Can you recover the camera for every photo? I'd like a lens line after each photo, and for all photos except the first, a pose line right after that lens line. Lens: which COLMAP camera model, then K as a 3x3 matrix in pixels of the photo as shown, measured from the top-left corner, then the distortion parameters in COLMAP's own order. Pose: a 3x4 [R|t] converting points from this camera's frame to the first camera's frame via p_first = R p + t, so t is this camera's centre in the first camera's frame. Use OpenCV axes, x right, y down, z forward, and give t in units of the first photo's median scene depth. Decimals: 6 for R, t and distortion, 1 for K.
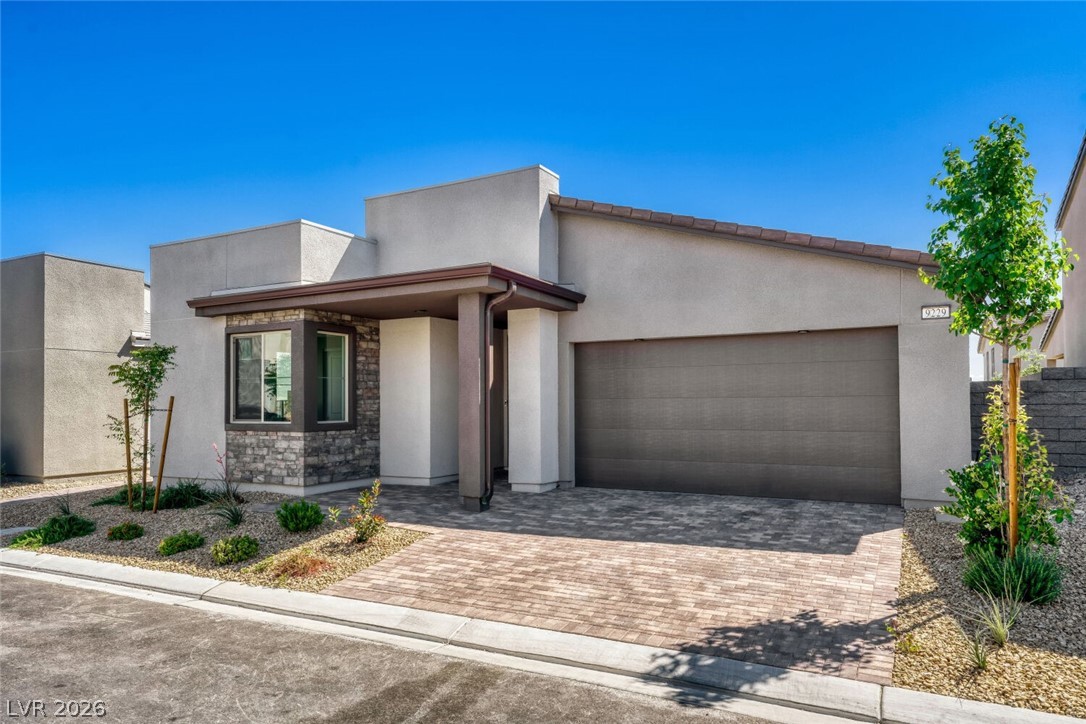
lens RADIAL K [[694.7, 0, 543.6], [0, 694.7, 373.0], [0, 0, 1]] dist [0.031315, 0.002559]
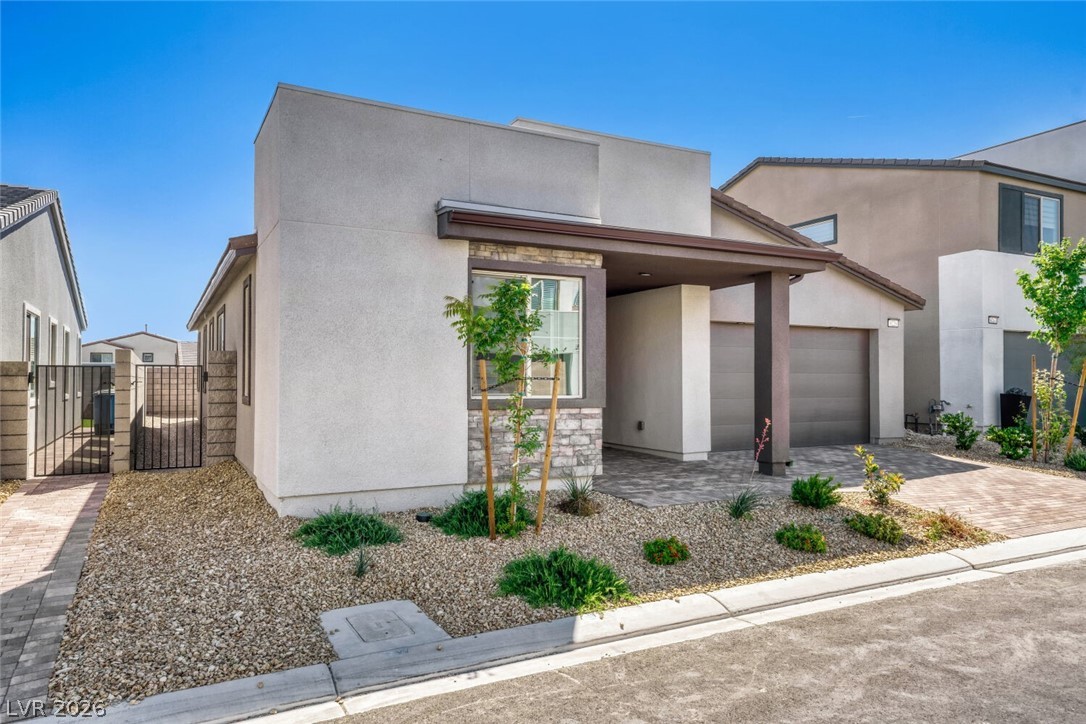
lens RADIAL K [[726.0, 0, 540.2], [0, 726.0, 353.5], [0, 0, 1]] dist [0.032746, 0.003183]
pose [[0.556023, 0.037047, 0.830341, -1.068674], [-0.041923, 0.998985, -0.016498, 0.038490], [-0.830109, -0.025638, 0.557012, 0.586912]]
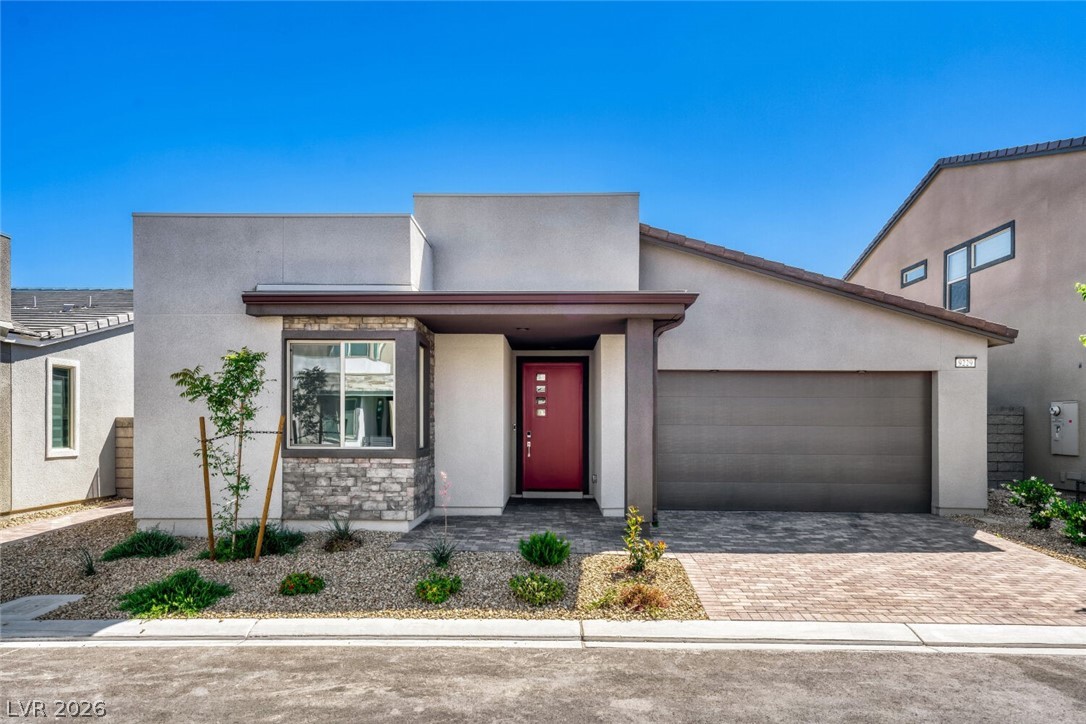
lens RADIAL K [[726.0, 0, 527.2], [0, 726.0, 414.9], [0, 0, 1]] dist [0.032746, 0.003183]
pose [[0.893535, 0.019543, 0.448568, -0.619605], [-0.031643, 0.999309, 0.019495, 0.007318], [-0.447877, -0.031614, 0.893536, 0.121120]]
